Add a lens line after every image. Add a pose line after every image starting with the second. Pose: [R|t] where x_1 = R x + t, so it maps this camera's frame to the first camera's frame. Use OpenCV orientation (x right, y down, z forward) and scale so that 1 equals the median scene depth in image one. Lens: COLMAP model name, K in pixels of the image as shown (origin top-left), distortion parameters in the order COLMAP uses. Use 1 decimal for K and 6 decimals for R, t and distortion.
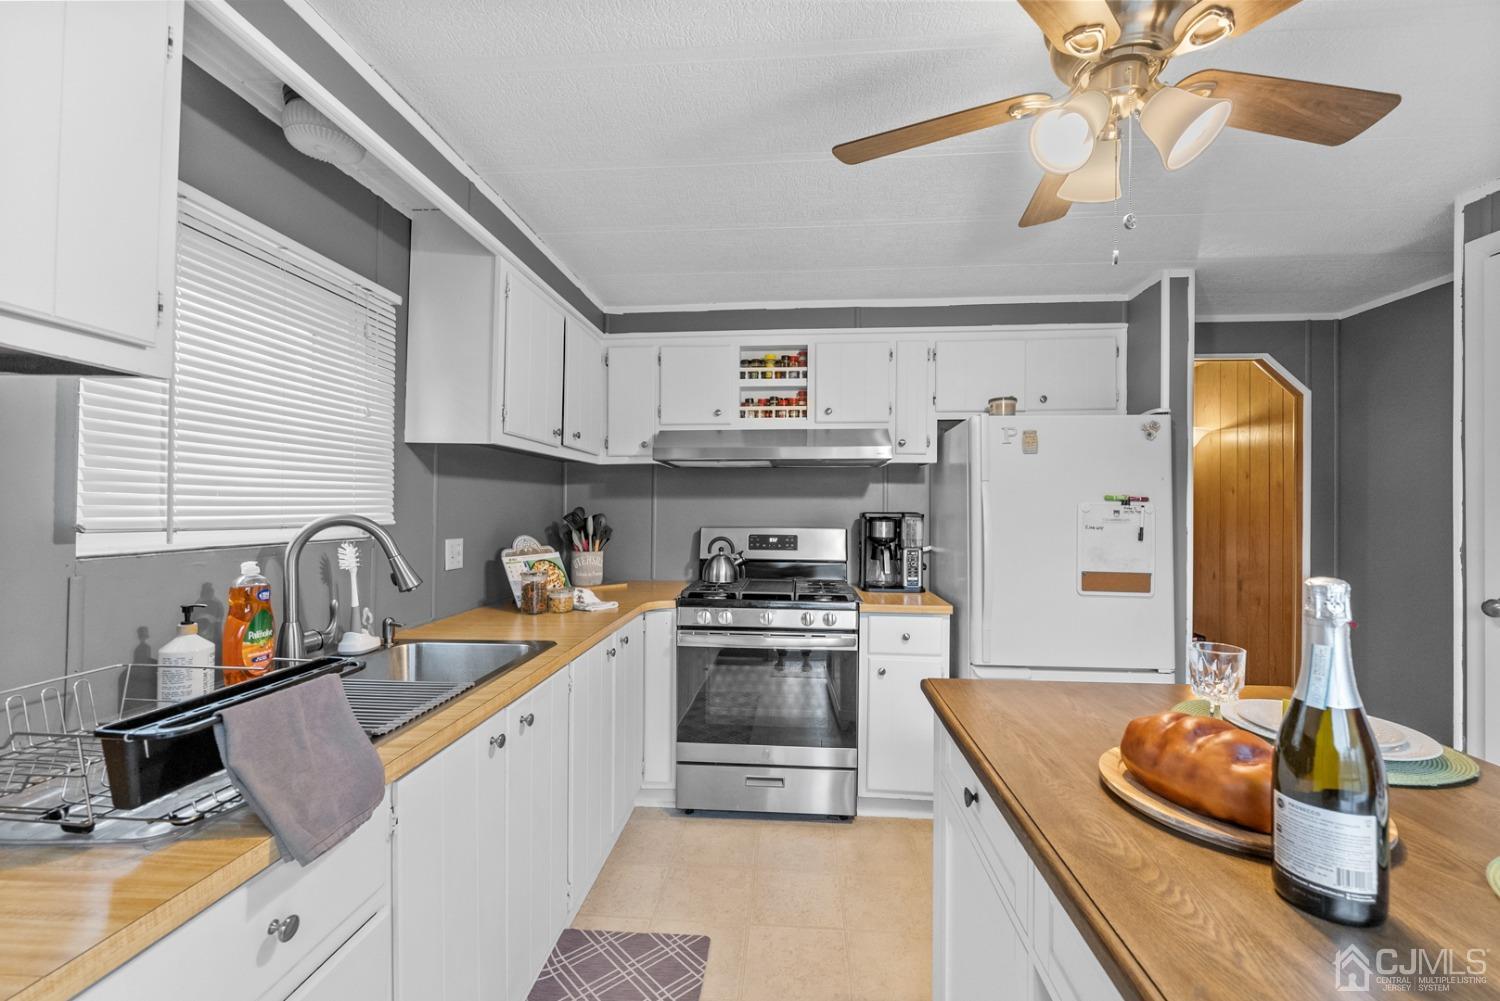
lens RADIAL K [[618.8, 0, 748.4], [0, 618.8, 503.1], [0, 0, 1]] dist [0.000803, -0.000916]
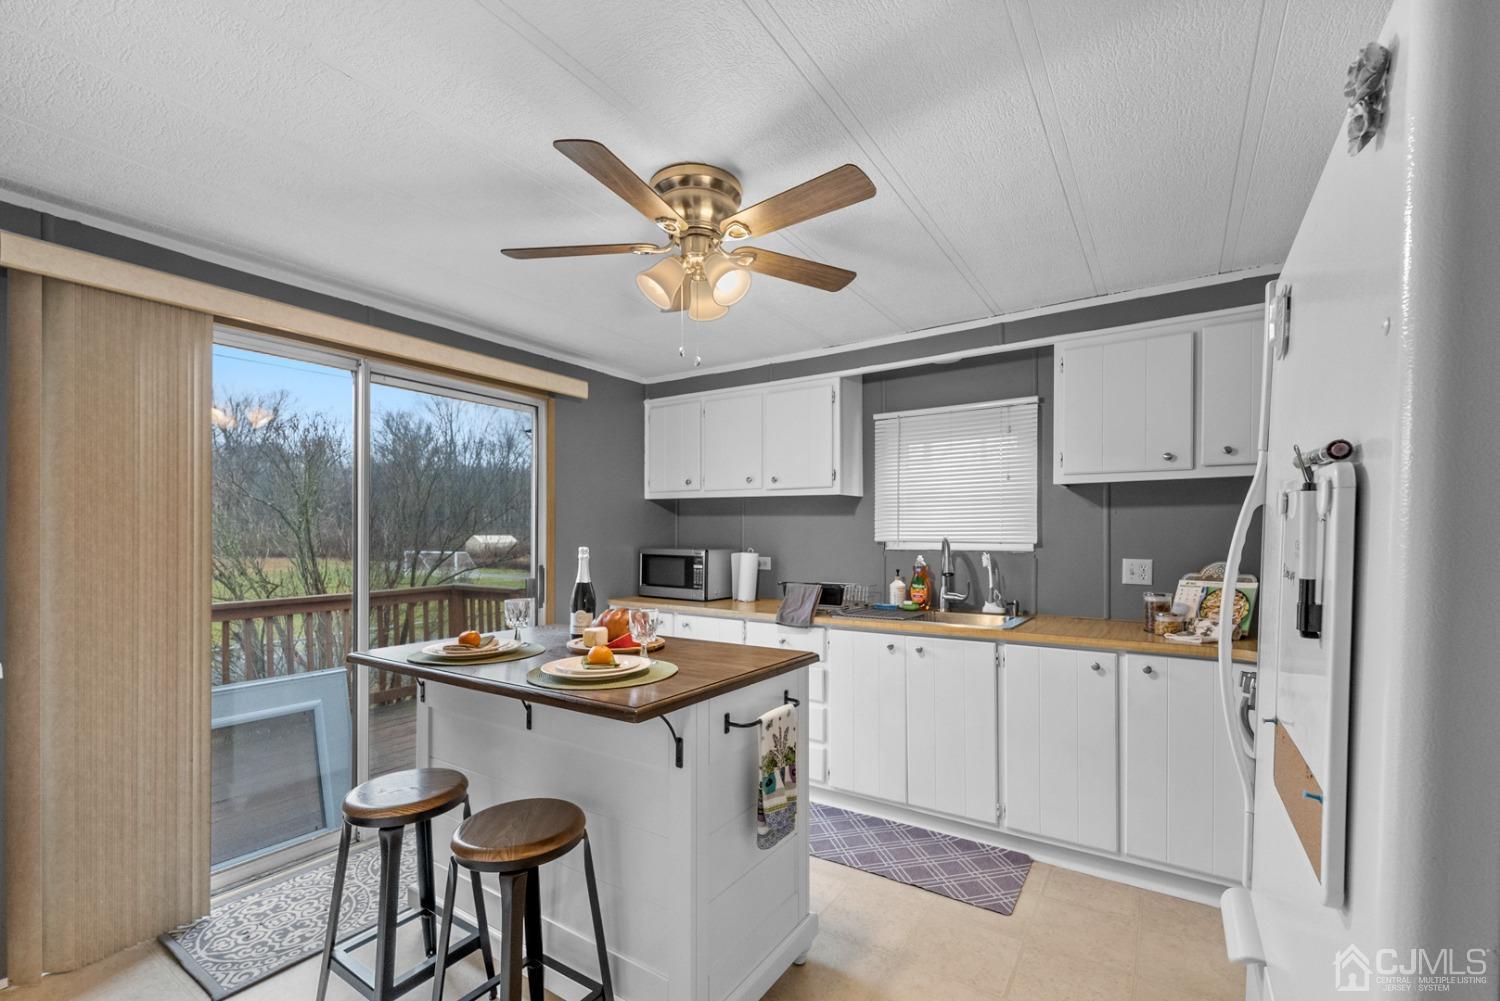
lens RADIAL K [[625.9, 0, 756.4], [0, 625.9, 533.5], [0, 0, 1]] dist [0.000162, -0.000176]
pose [[-0.484268, -0.013468, -0.874816, 0.742246], [0.001013, 0.999872, -0.015955, 0.021468], [0.874919, -0.008613, -0.484192, 0.744013]]
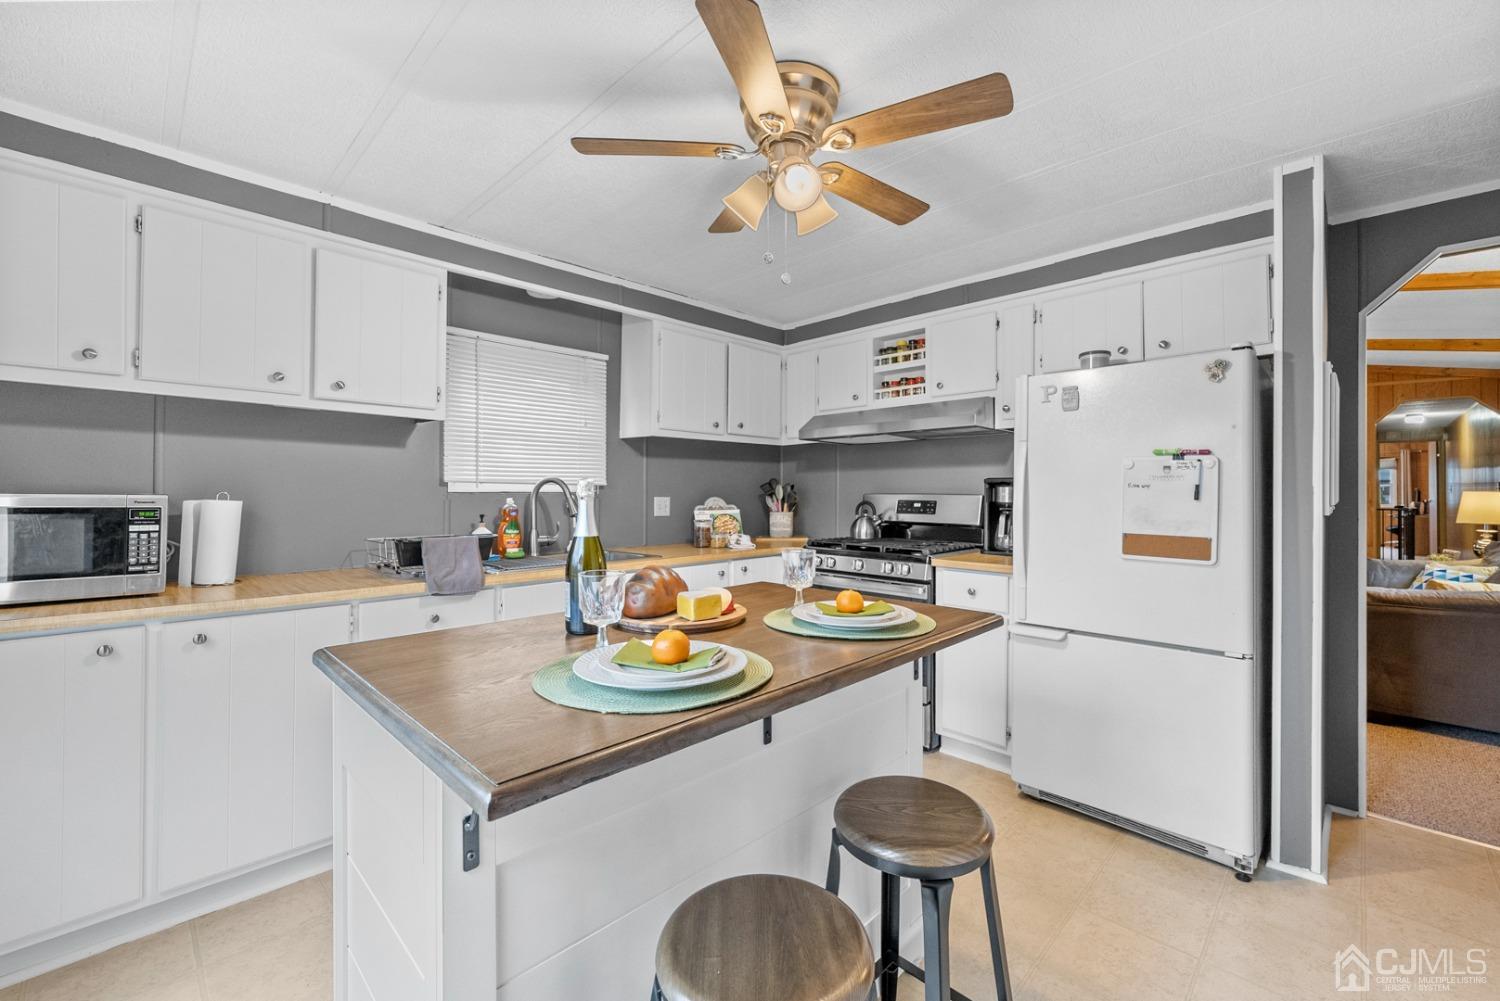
lens RADIAL K [[623.2, 0, 747.6], [0, 623.2, 487.1], [0, 0, 1]] dist [-0.000279, -0.000285]
pose [[0.761226, -0.009716, -0.648413, 0.572879], [0.007045, 0.999953, -0.006712, 0.035090], [0.648448, 0.000541, 0.761259, -0.056647]]
